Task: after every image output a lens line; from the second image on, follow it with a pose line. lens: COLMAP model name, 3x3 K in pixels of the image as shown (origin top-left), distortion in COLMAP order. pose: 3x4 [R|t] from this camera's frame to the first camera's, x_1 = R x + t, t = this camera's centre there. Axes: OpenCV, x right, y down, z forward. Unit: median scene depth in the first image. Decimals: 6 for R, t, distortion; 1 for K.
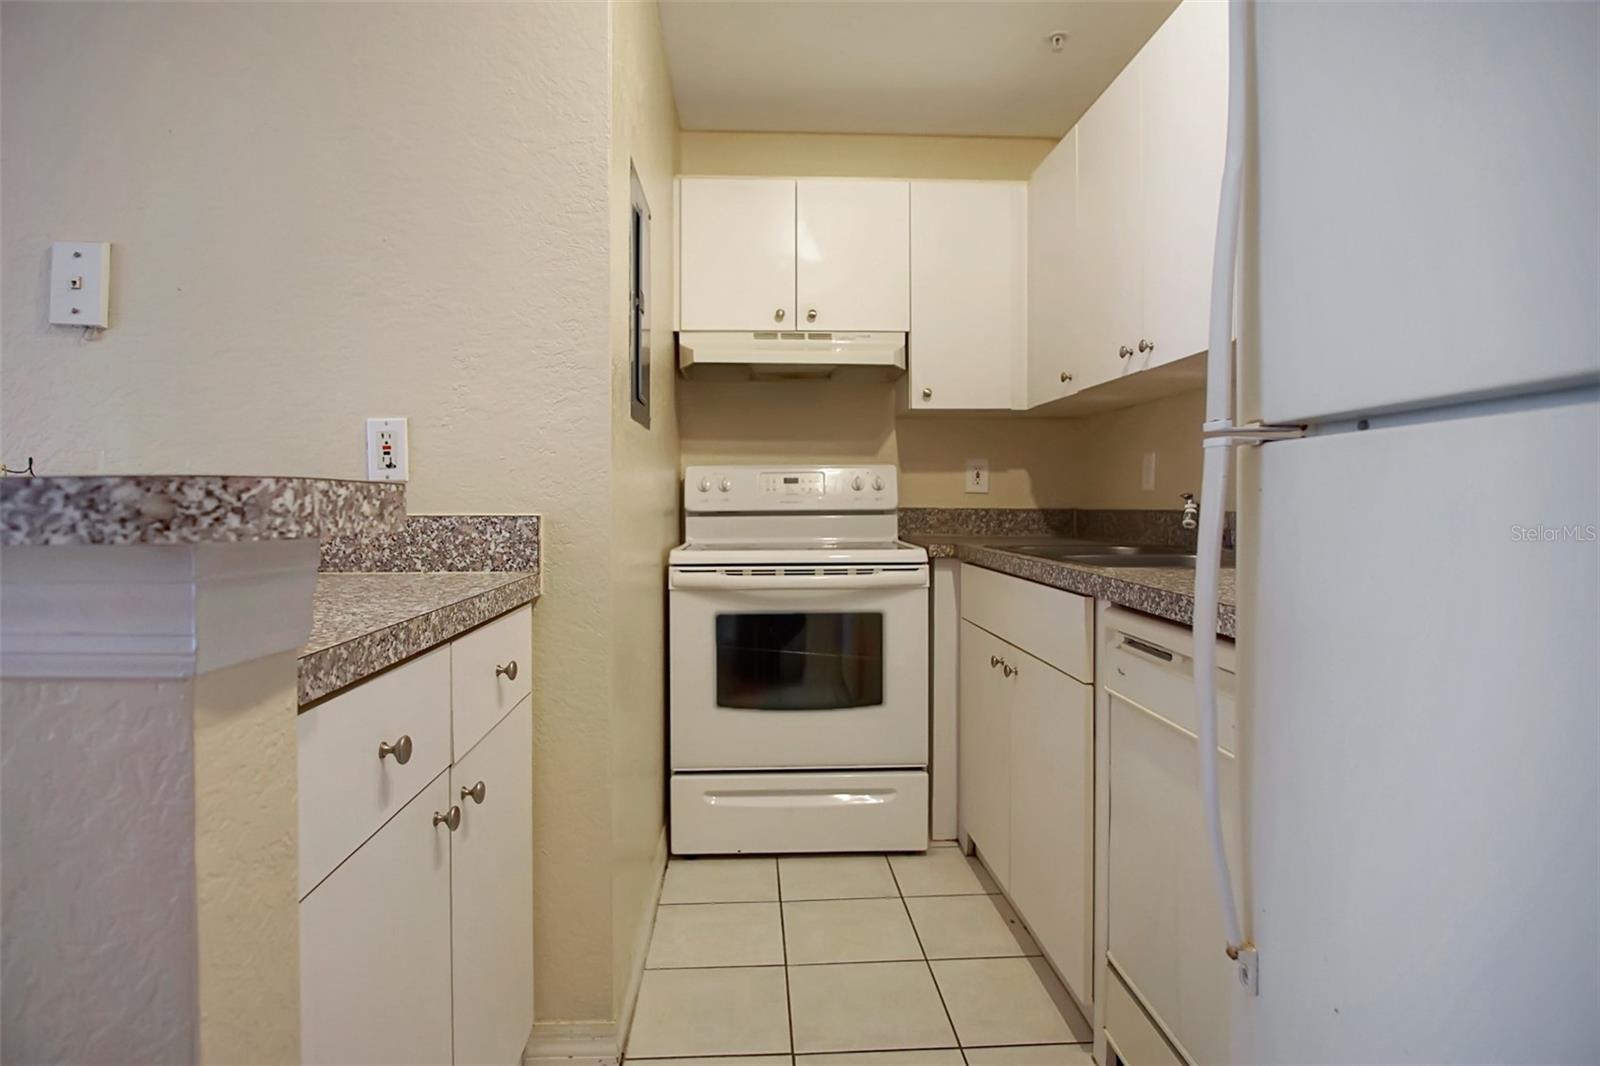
lens RADIAL K [[860.0, 0, 797.5], [0, 860.0, 528.7], [0, 0, 1]] dist [-0.024234, -0.000215]
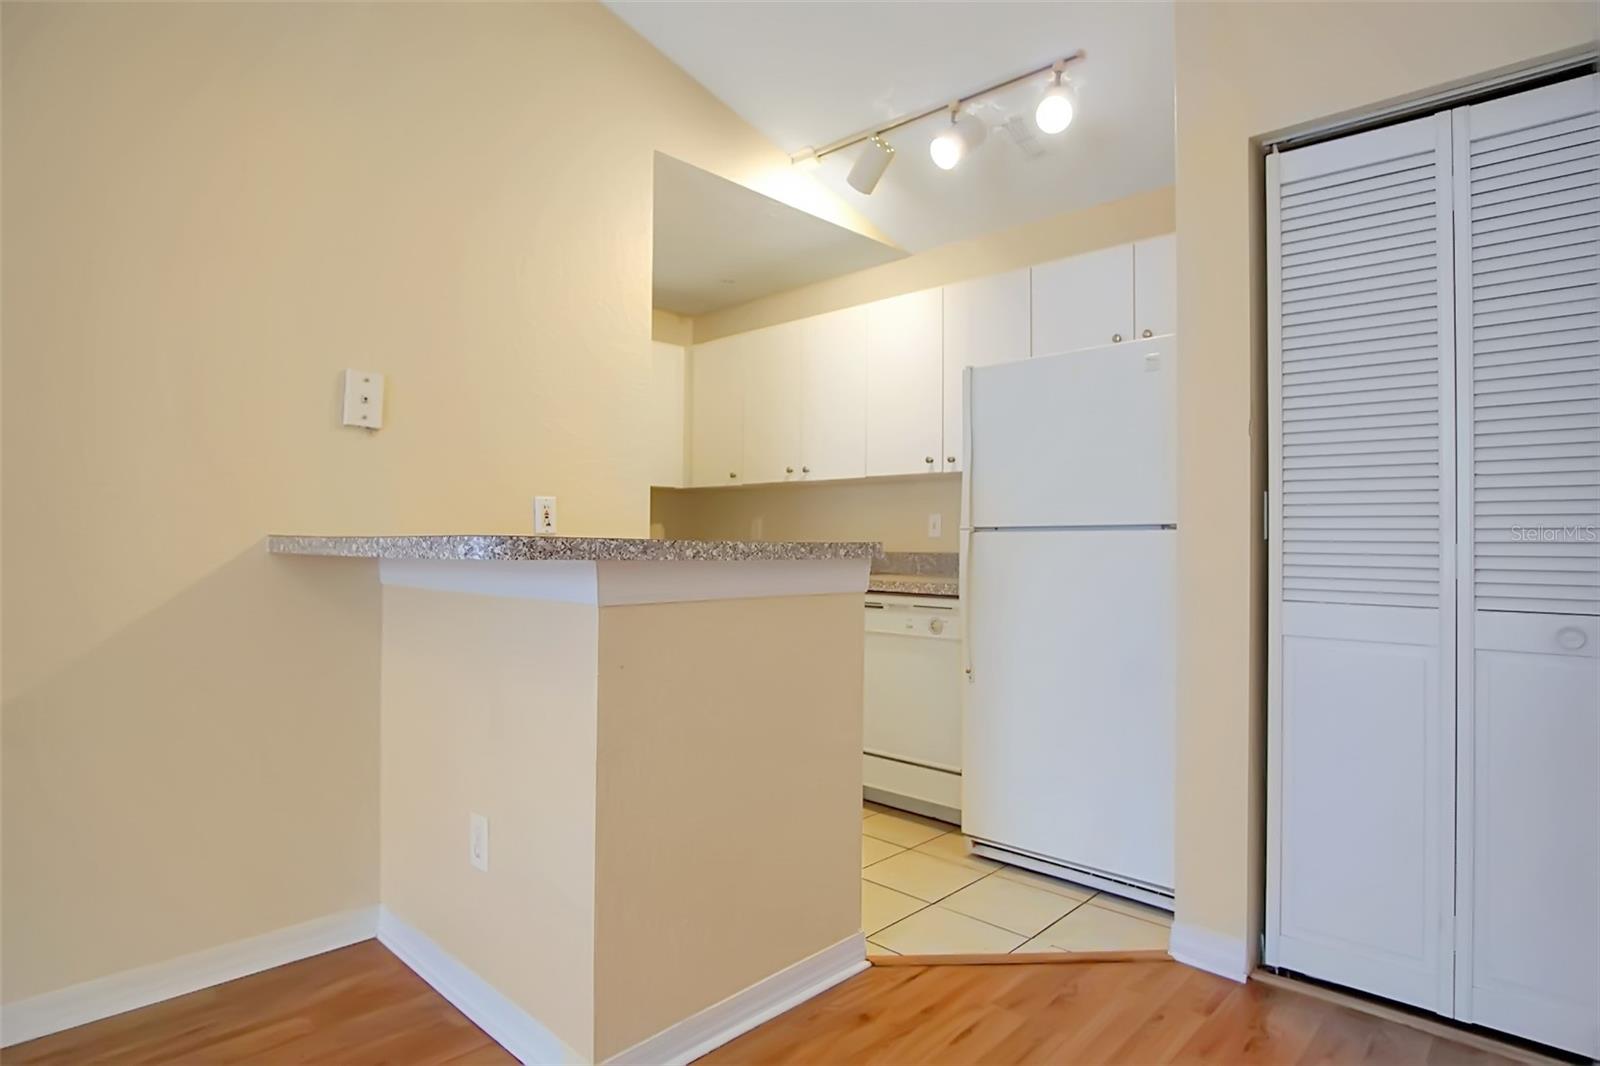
lens RADIAL K [[860.0, 0, 797.5], [0, 860.0, 528.7], [0, 0, 1]] dist [-0.024234, -0.000215]
pose [[0.724116, 0.015907, 0.689495, -1.807305], [0.016711, 0.999036, -0.040598, 0.018439], [-0.689476, 0.040920, 0.723152, -0.830639]]
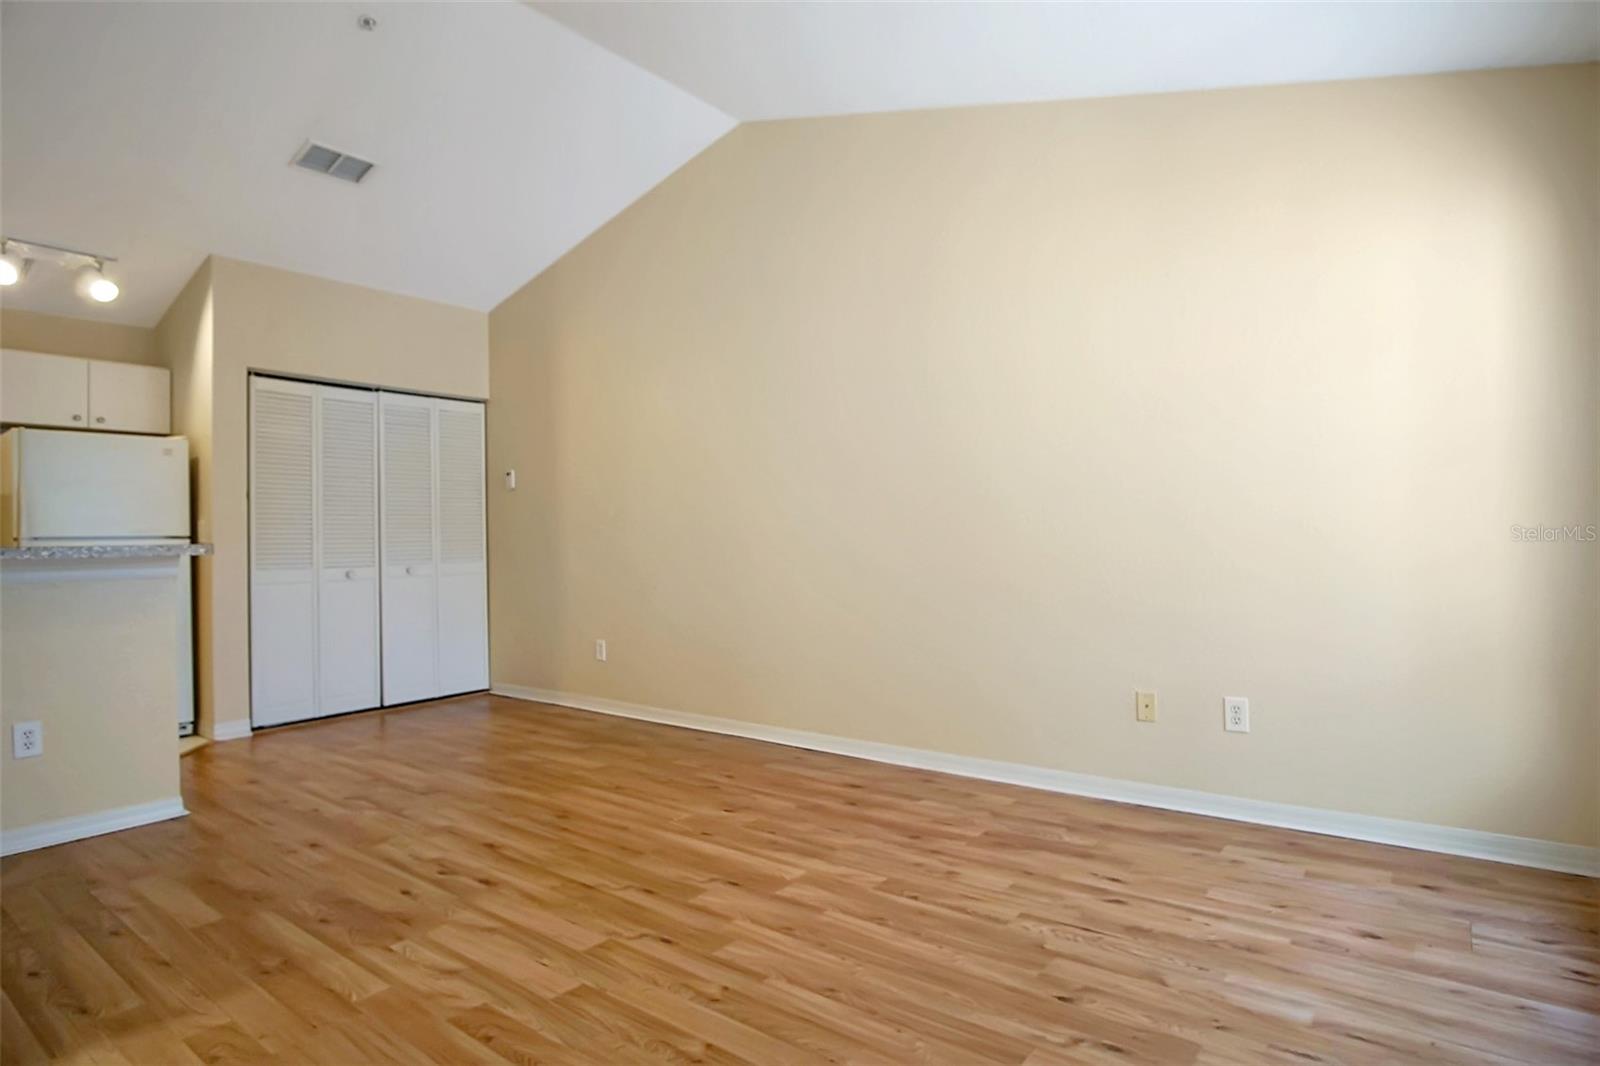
lens RADIAL K [[860.0, 0, 797.5], [0, 860.0, 528.7], [0, 0, 1]] dist [-0.024234, -0.000215]
pose [[-0.758694, 0.019073, 0.651168, -4.697560], [0.037368, 0.999200, 0.014272, -0.049969], [-0.650374, 0.035161, -0.758800, 1.298559]]
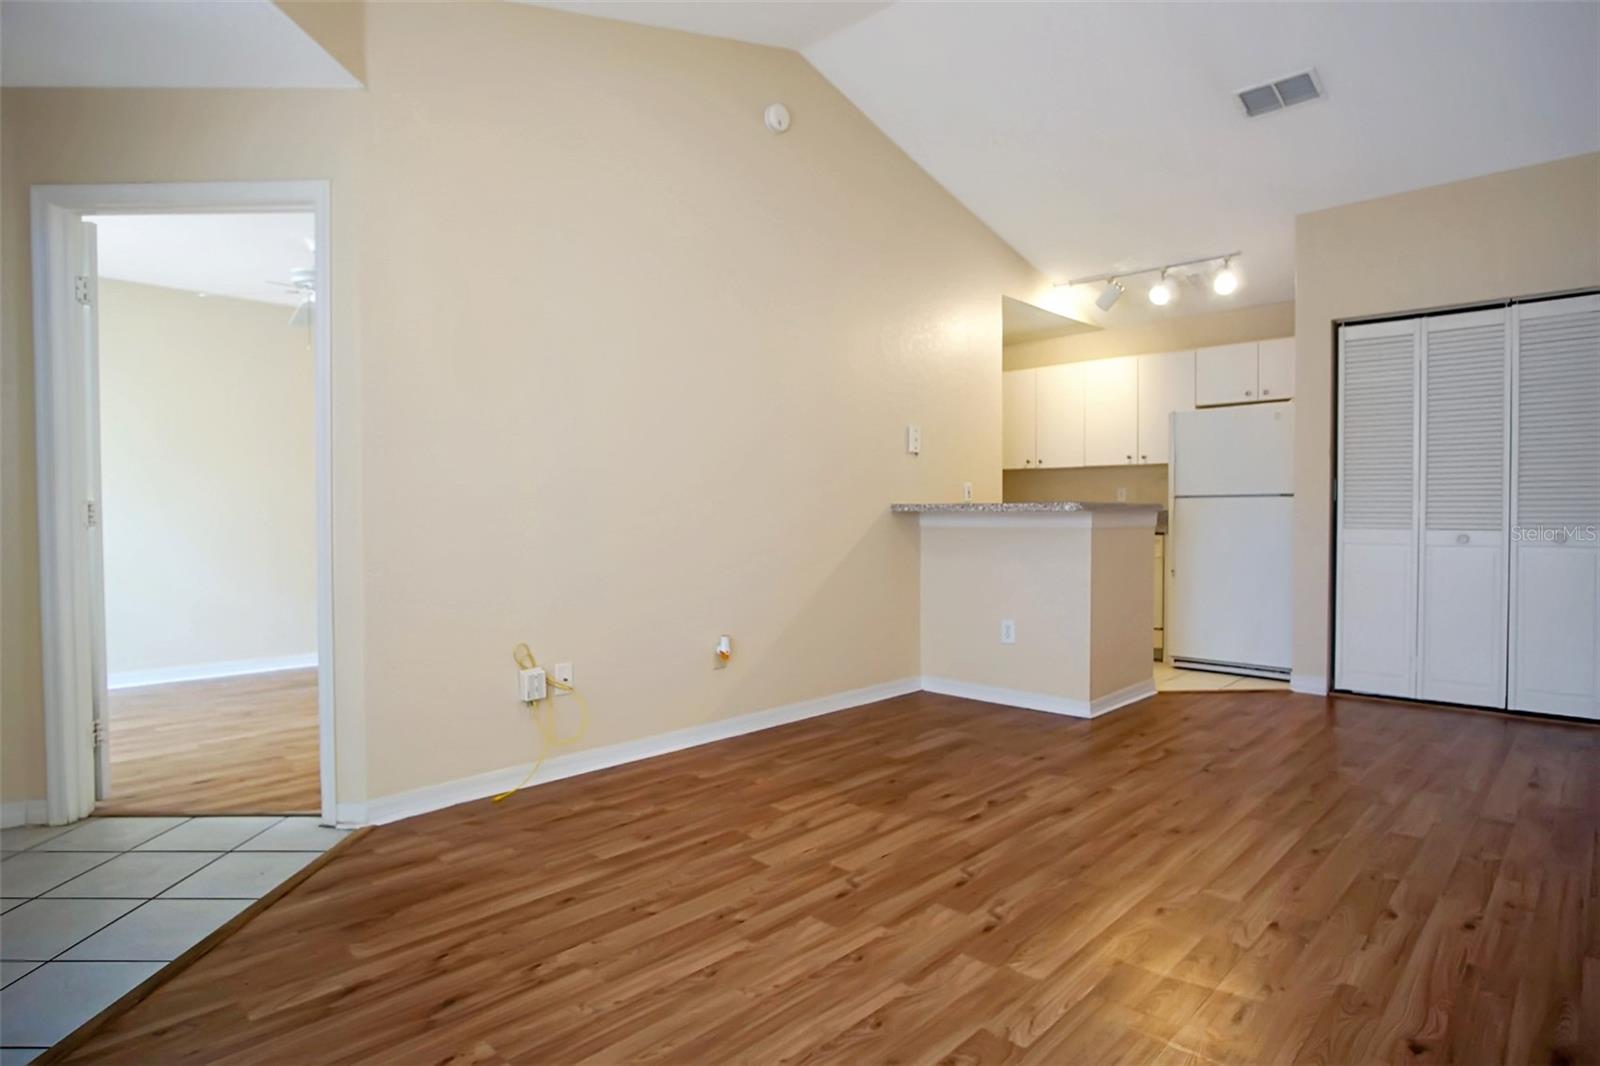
lens RADIAL K [[860.0, 0, 797.5], [0, 860.0, 528.7], [0, 0, 1]] dist [-0.024234, -0.000215]
pose [[0.733743, -0.018702, 0.679169, -4.594934], [0.027293, 0.999626, -0.001961, 0.056613], [-0.678878, 0.019975, 0.733979, -1.464077]]
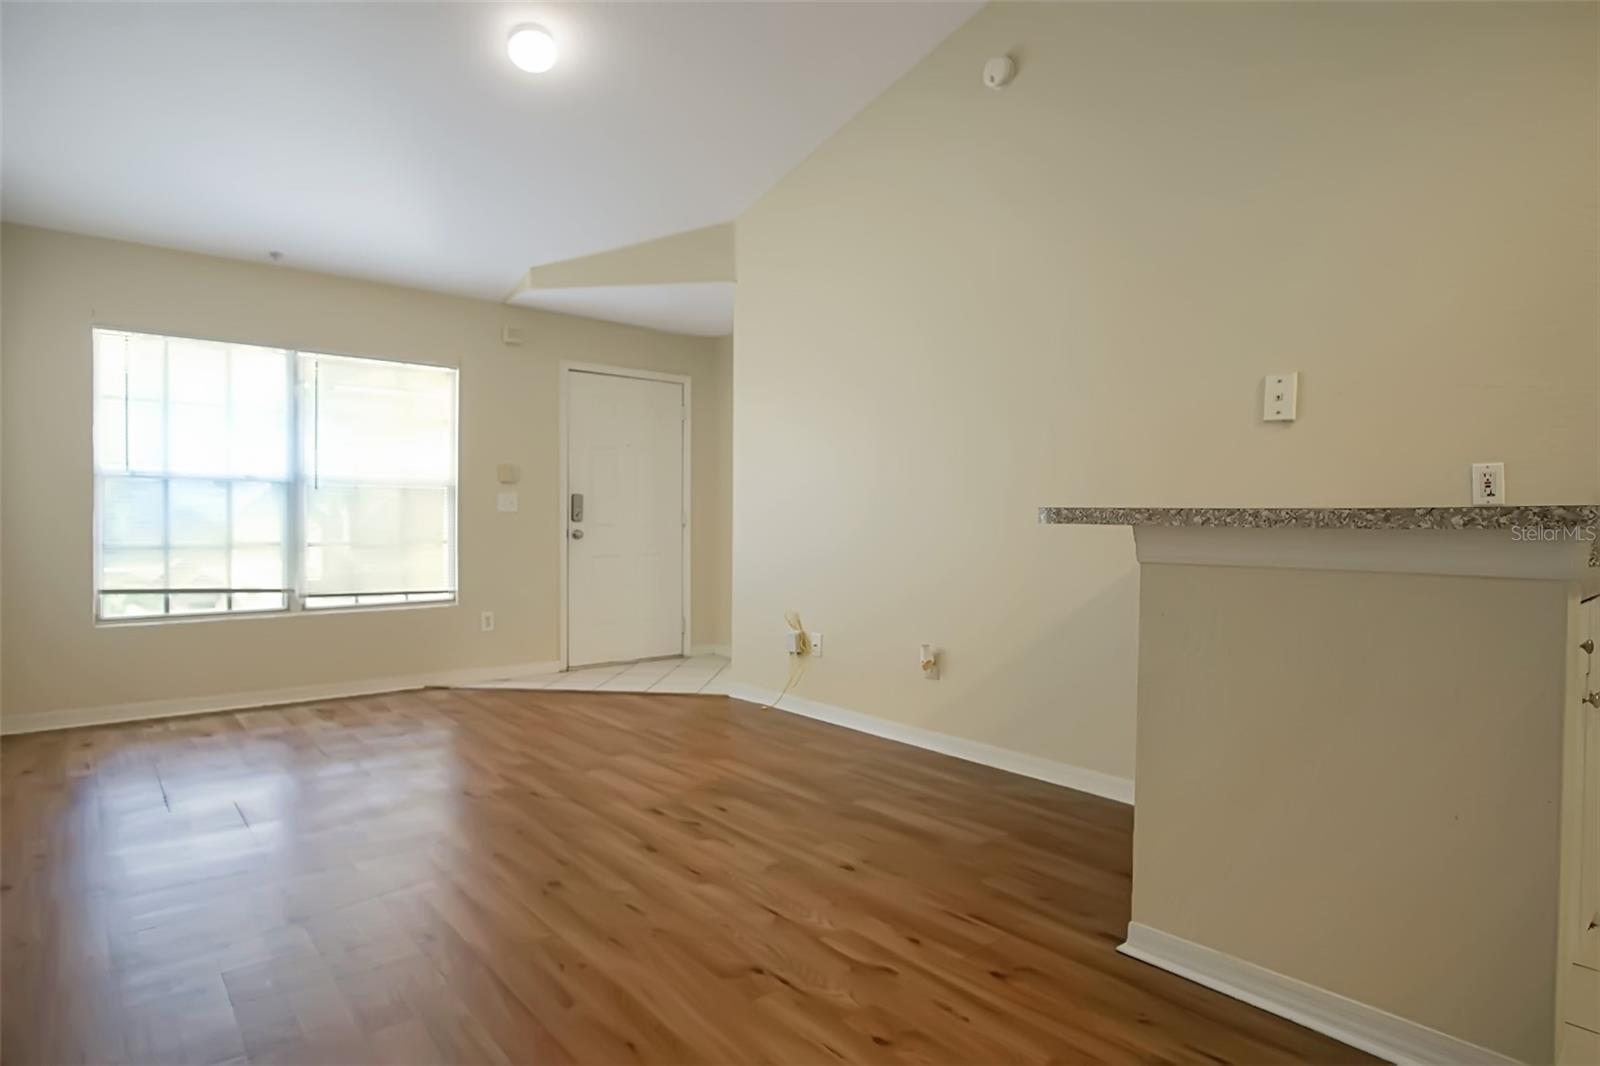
lens RADIAL K [[860.0, 0, 797.5], [0, 860.0, 528.7], [0, 0, 1]] dist [-0.024234, -0.000215]
pose [[0.611084, 0.010241, -0.791500, -0.049181], [-0.029611, 0.999512, -0.009928, 0.053789], [0.791012, 0.029504, 0.611089, -1.246620]]
